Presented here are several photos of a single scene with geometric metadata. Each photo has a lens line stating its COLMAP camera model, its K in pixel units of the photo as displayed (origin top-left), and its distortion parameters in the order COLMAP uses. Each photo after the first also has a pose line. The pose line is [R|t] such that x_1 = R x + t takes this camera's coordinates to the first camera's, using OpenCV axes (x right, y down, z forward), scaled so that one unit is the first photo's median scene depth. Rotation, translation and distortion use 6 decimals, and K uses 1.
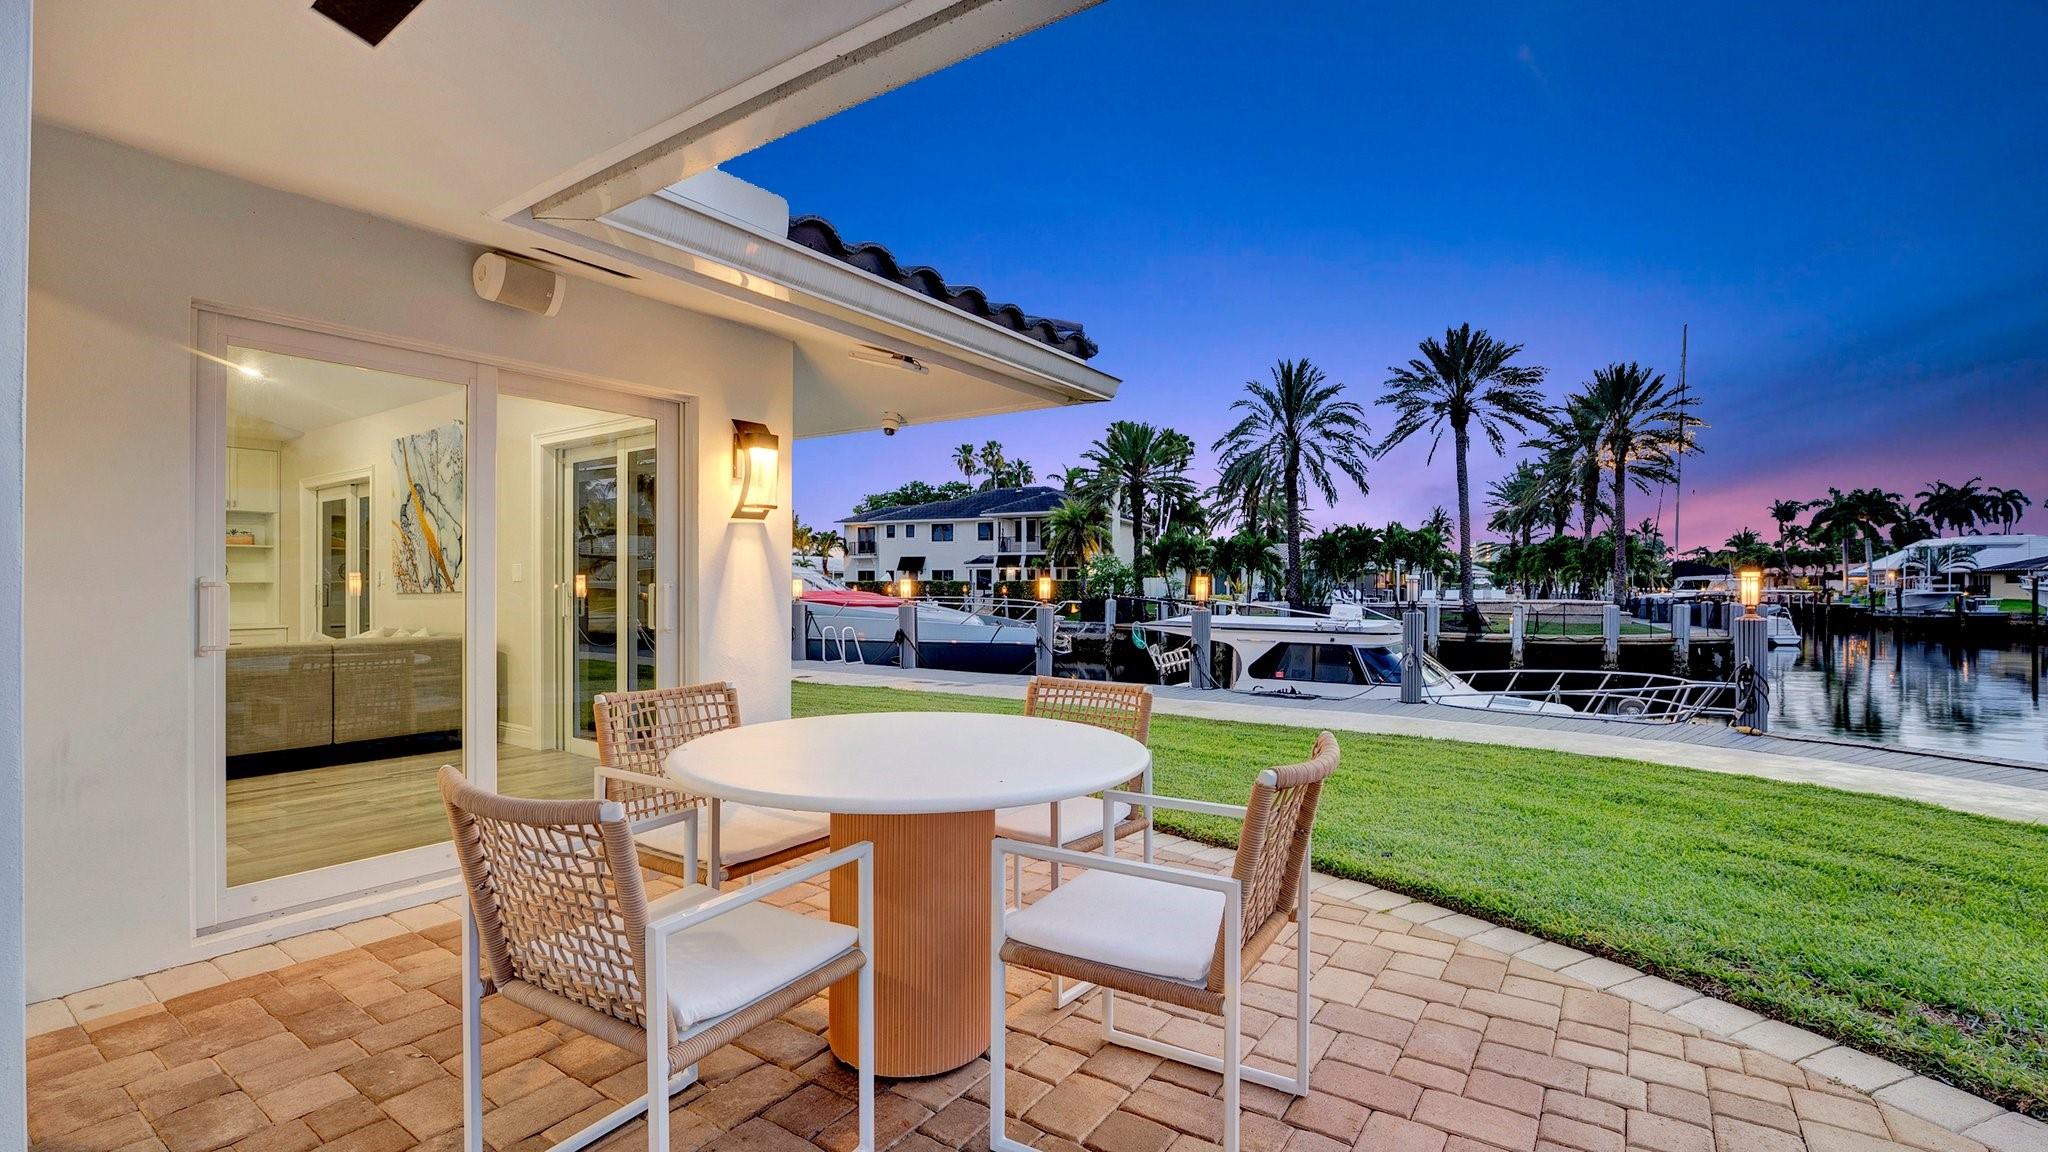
lens RADIAL K [[892.8, 0, 1024.0], [0, 892.8, 576.0], [0, 0, 1]] dist [-0.000384, -0.000044]
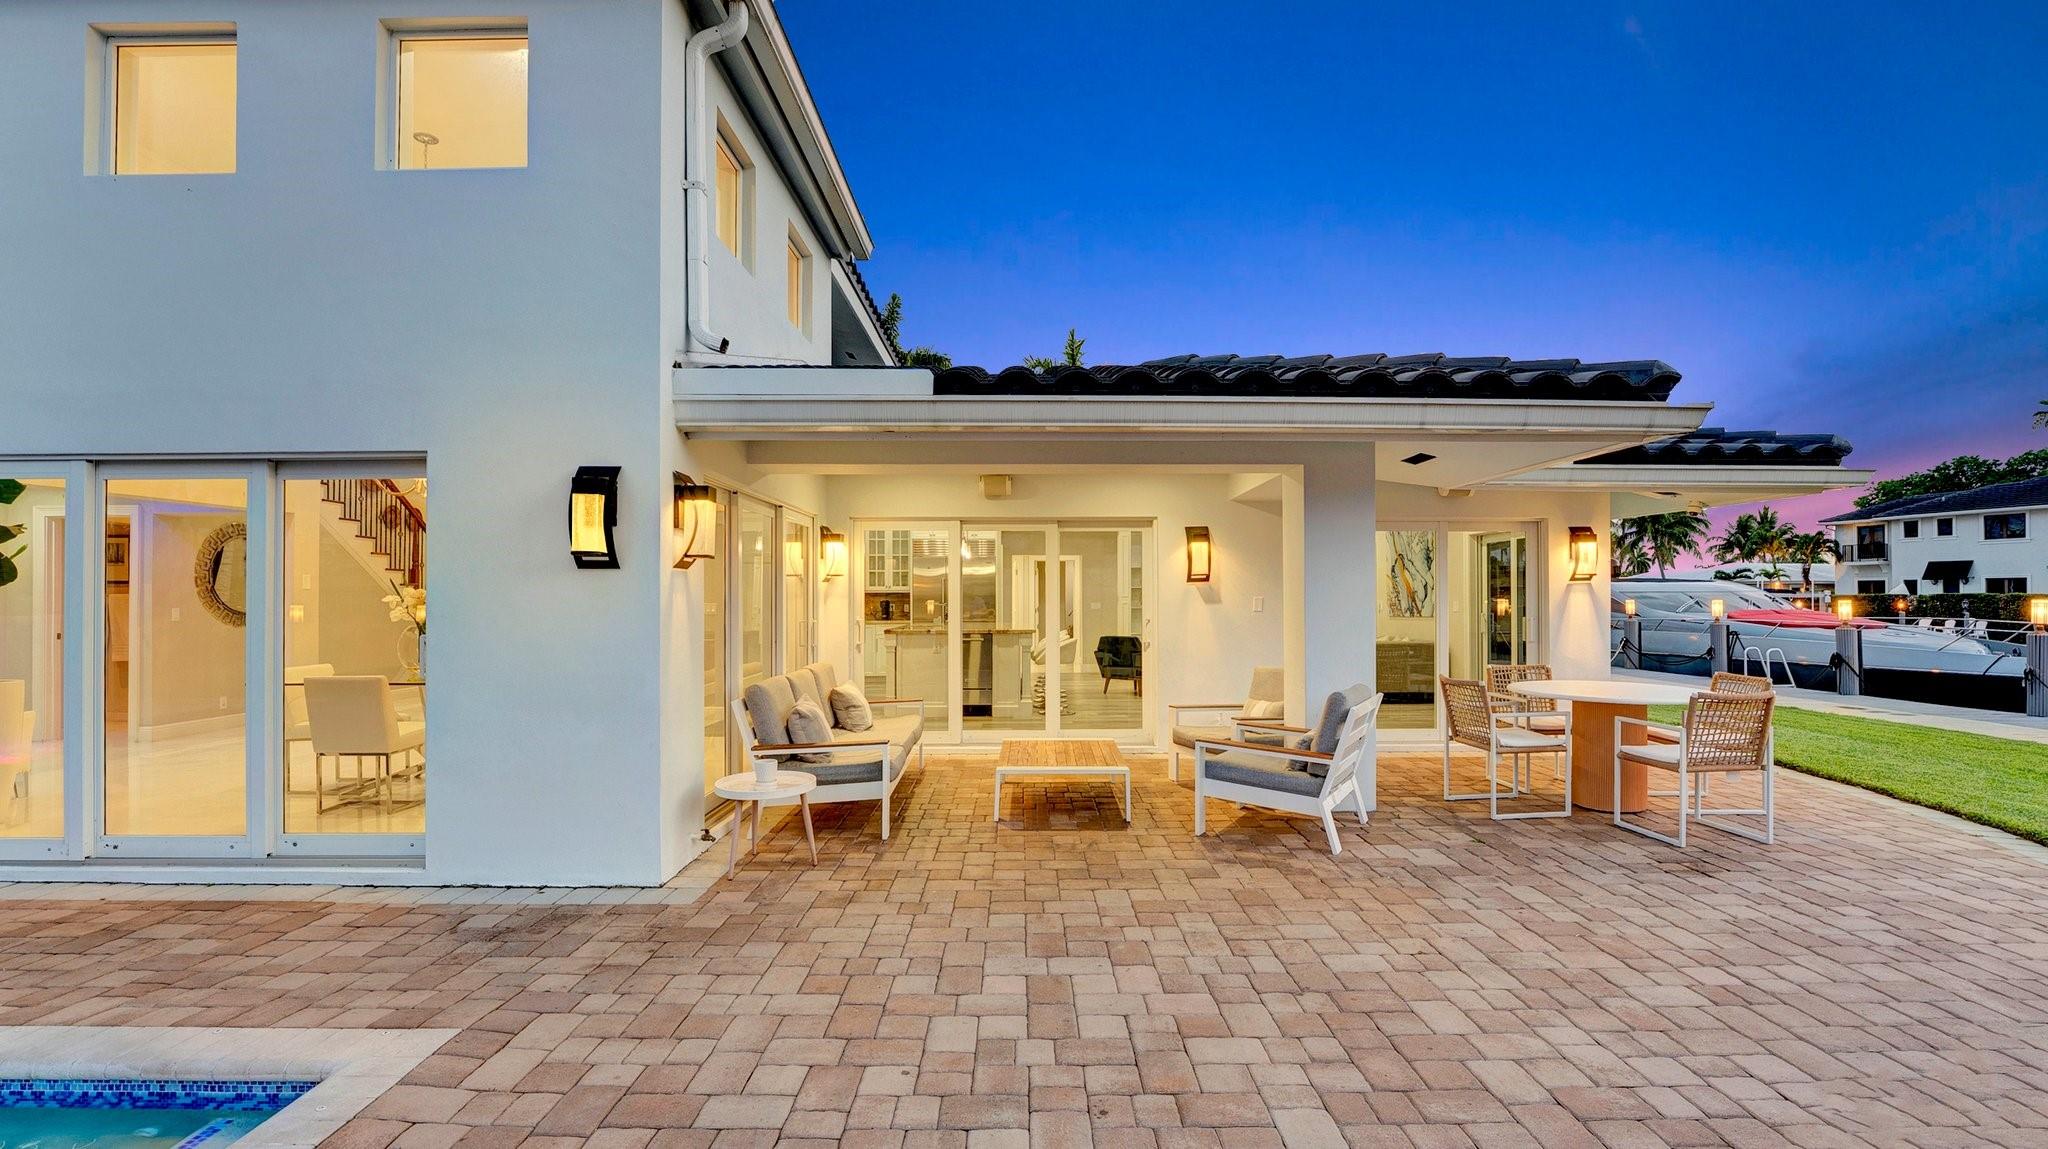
lens RADIAL K [[894.8, 0, 1022.0], [0, 894.8, 590.3], [0, 0, 1]] dist [-0.018089, 0.001145]
pose [[0.572364, -0.010518, -0.819932, 0.053642], [0.012021, 0.999918, -0.004436, -0.005215], [0.819912, -0.007317, 0.572443, -0.098863]]
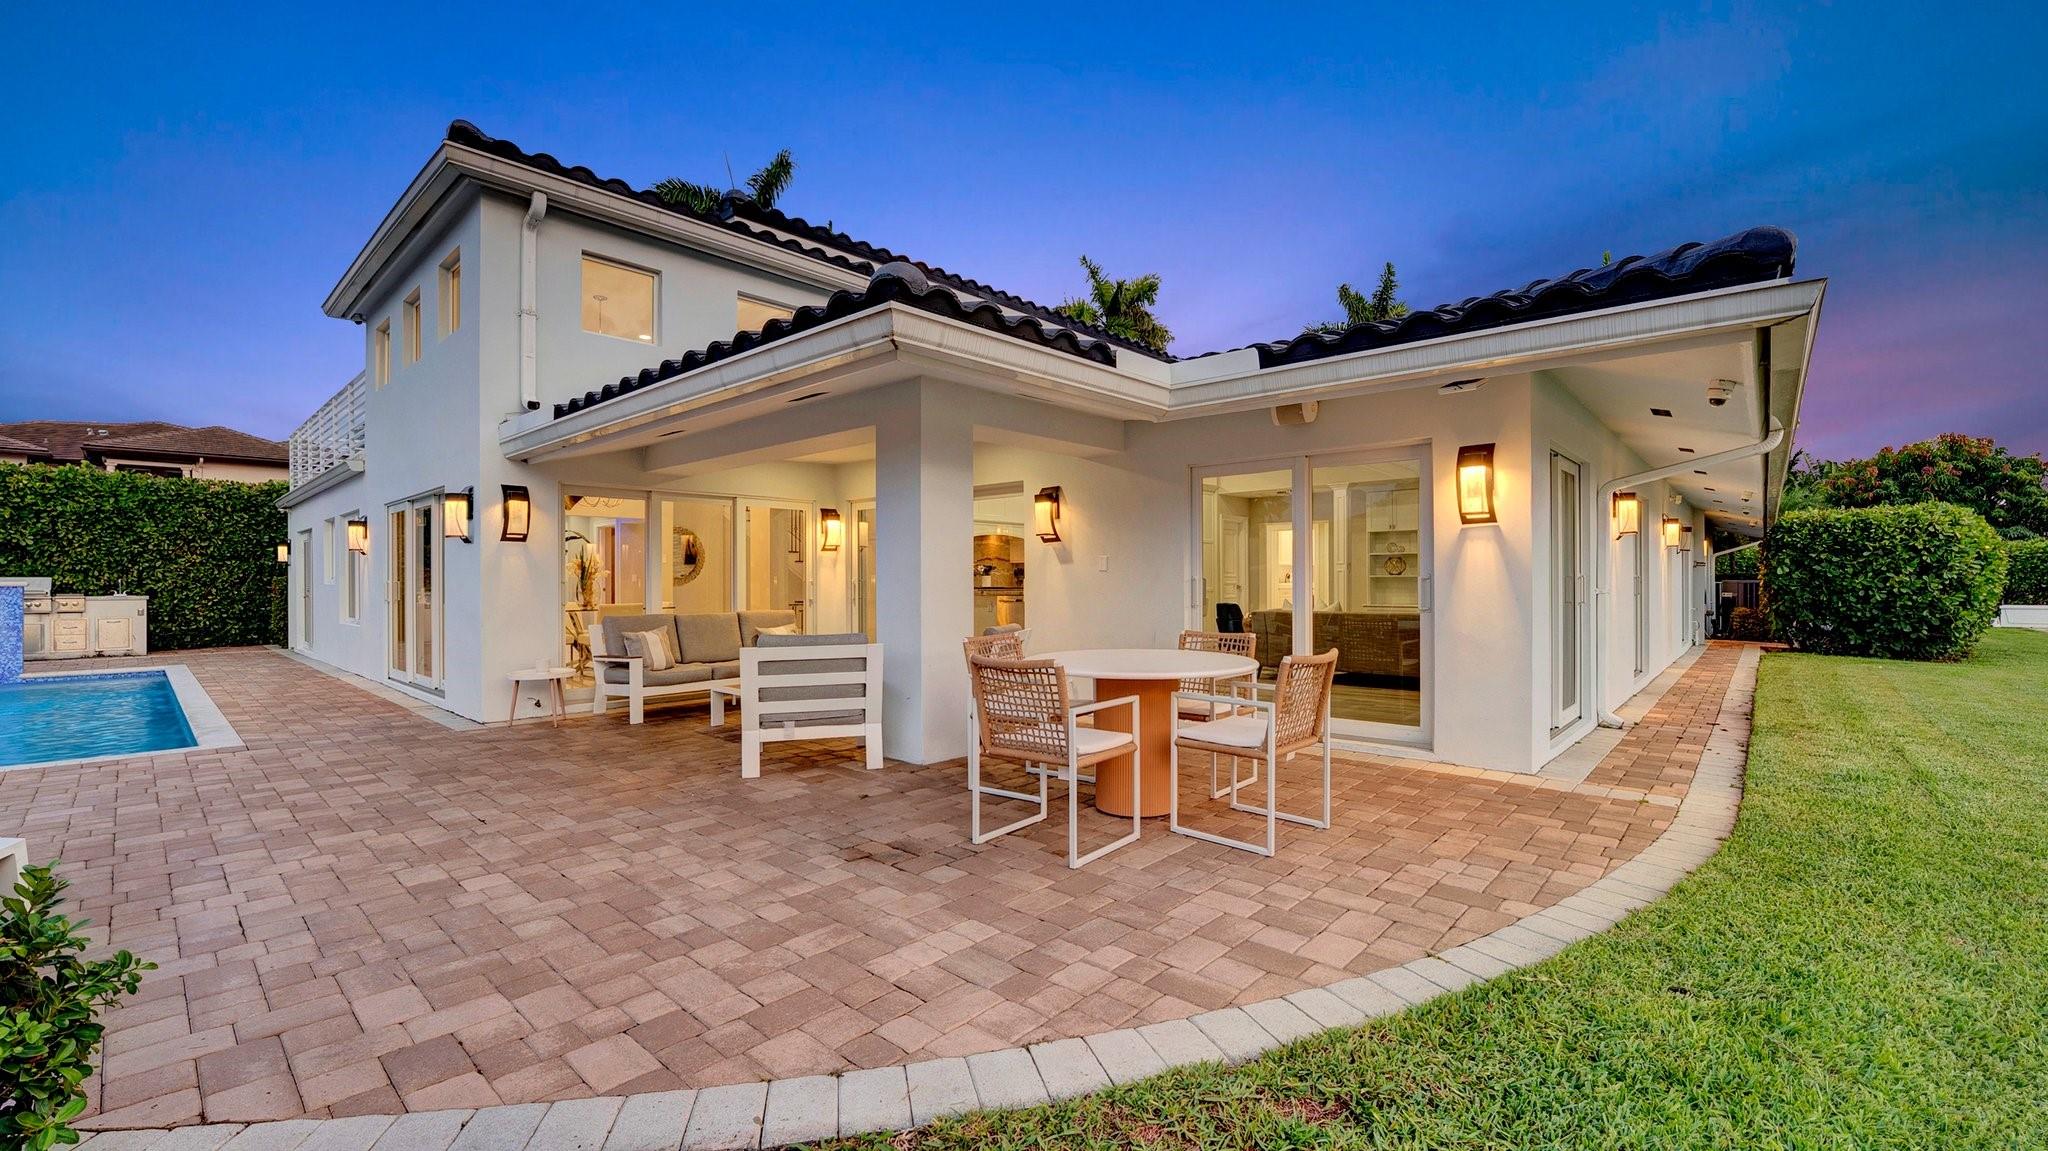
lens RADIAL K [[837.0, 0, 1027.8], [0, 837.0, 579.0], [0, 0, 1]] dist [-0.017421, 0.000182]
pose [[-0.140087, -0.004070, -0.990131, 0.095147], [0.013058, 0.999897, -0.005958, 0.001326], [0.990053, -0.013764, -0.140019, 0.056395]]
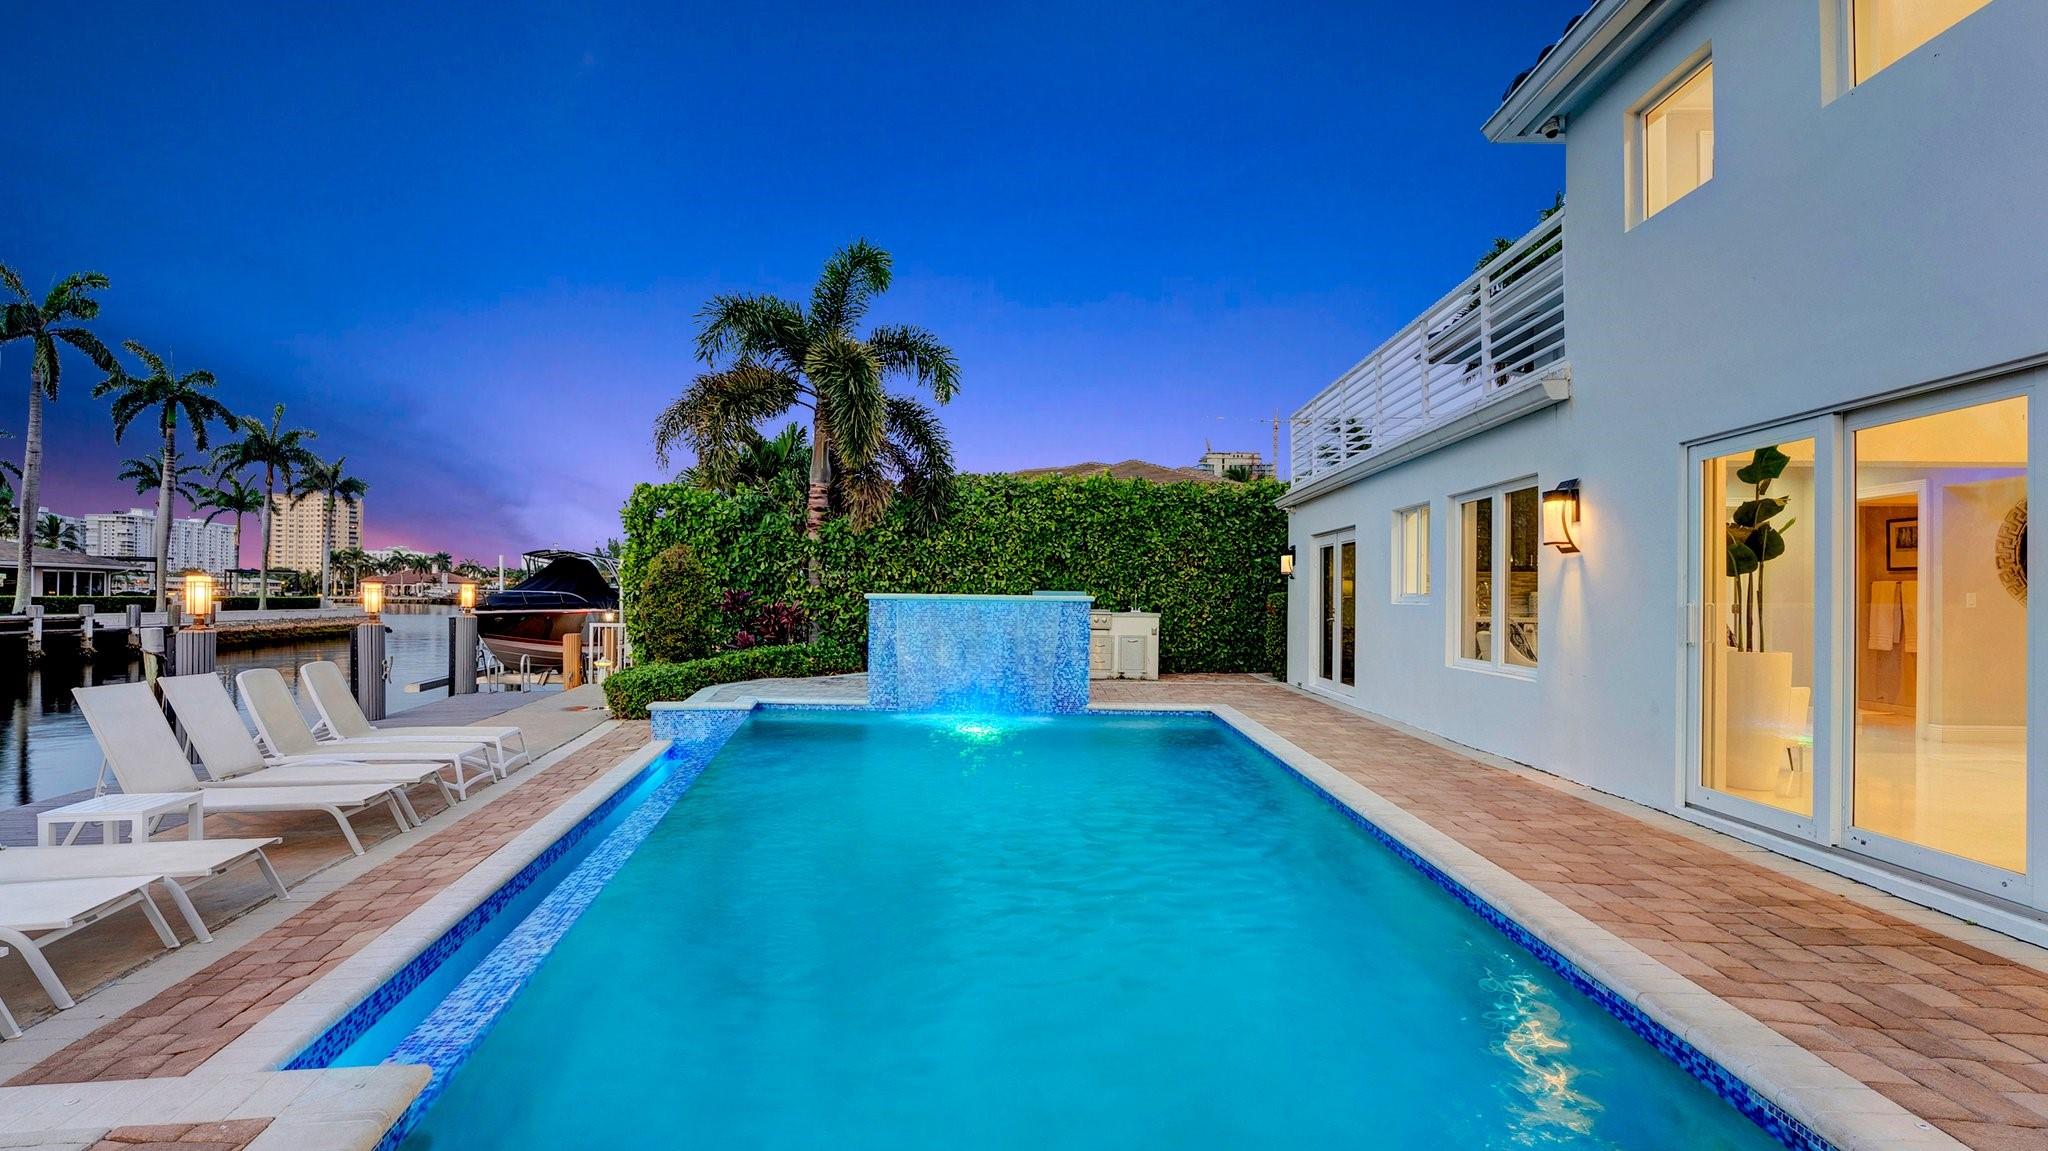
lens RADIAL K [[894.8, 0, 1022.0], [0, 894.8, 591.3], [0, 0, 1]] dist [-0.018089, 0.001145]
pose [[-0.842779, -0.014963, -0.538052, 0.031642], [-0.007755, 0.999847, -0.015659, -0.000904], [0.538204, -0.009025, -0.842766, -0.097064]]
